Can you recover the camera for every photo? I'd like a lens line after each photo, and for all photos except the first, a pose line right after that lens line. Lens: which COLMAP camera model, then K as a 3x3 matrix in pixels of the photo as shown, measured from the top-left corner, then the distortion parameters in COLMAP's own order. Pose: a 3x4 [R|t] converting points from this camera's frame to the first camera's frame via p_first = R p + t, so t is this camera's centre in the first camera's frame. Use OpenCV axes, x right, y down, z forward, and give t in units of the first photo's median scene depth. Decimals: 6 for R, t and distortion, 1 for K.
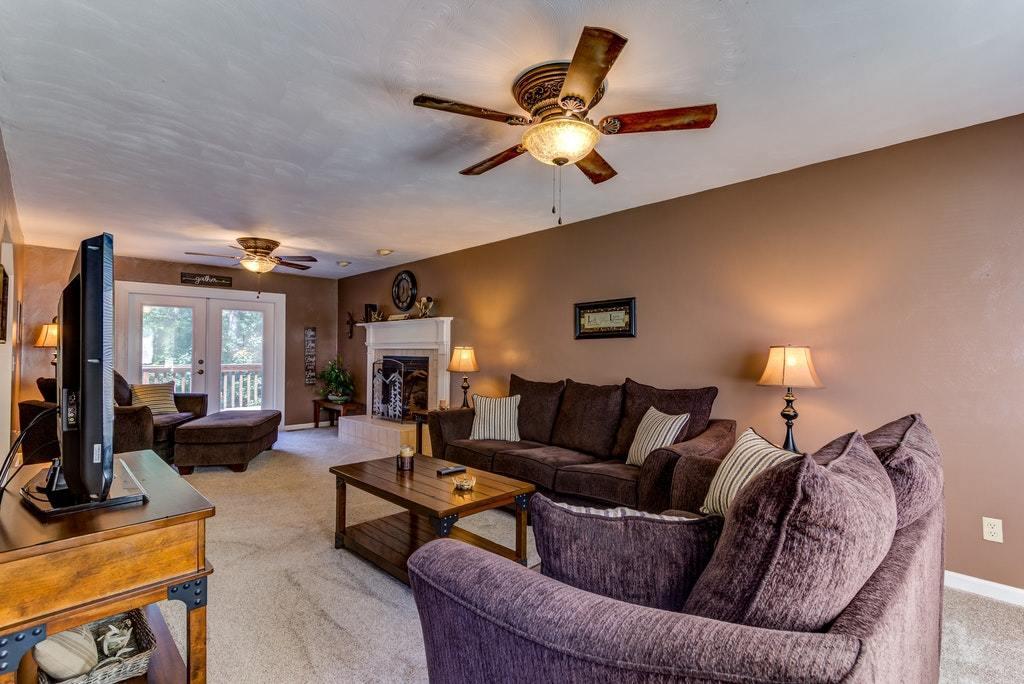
lens RADIAL K [[479.7, 0, 509.0], [0, 479.7, 348.8], [0, 0, 1]] dist [-0.002247, 0.000584]
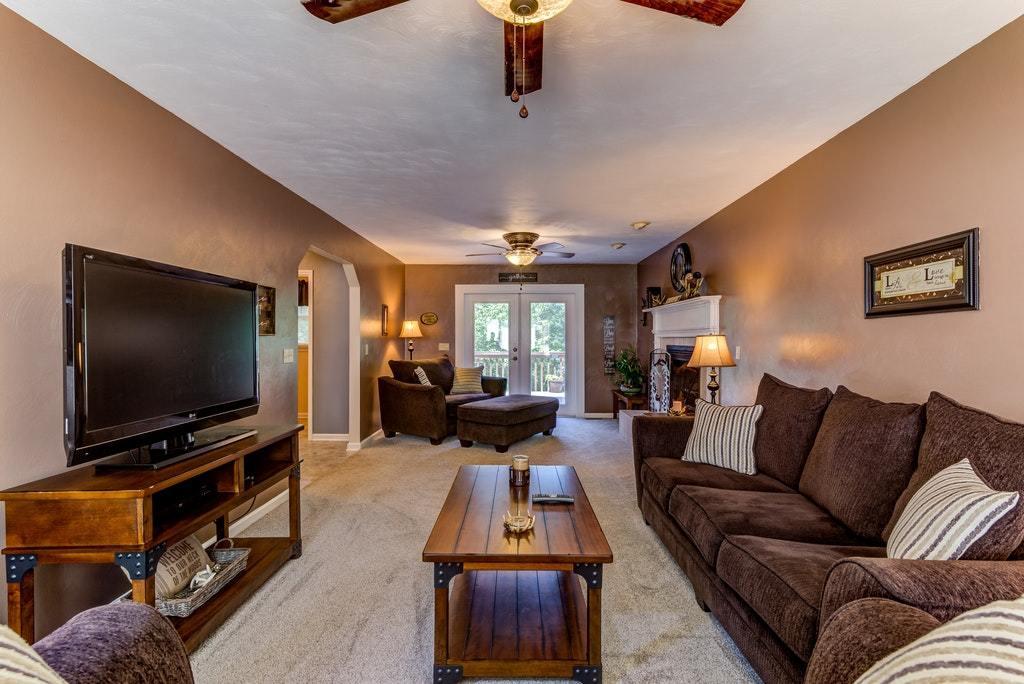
lens RADIAL K [[479.7, 0, 510.7], [0, 479.7, 341.4], [0, 0, 1]] dist [-0.002247, 0.000584]
pose [[0.709438, -0.001696, -0.704766, 0.226187], [0.007643, 0.999957, 0.005286, 0.001525], [0.704726, -0.009137, 0.709421, 0.266422]]
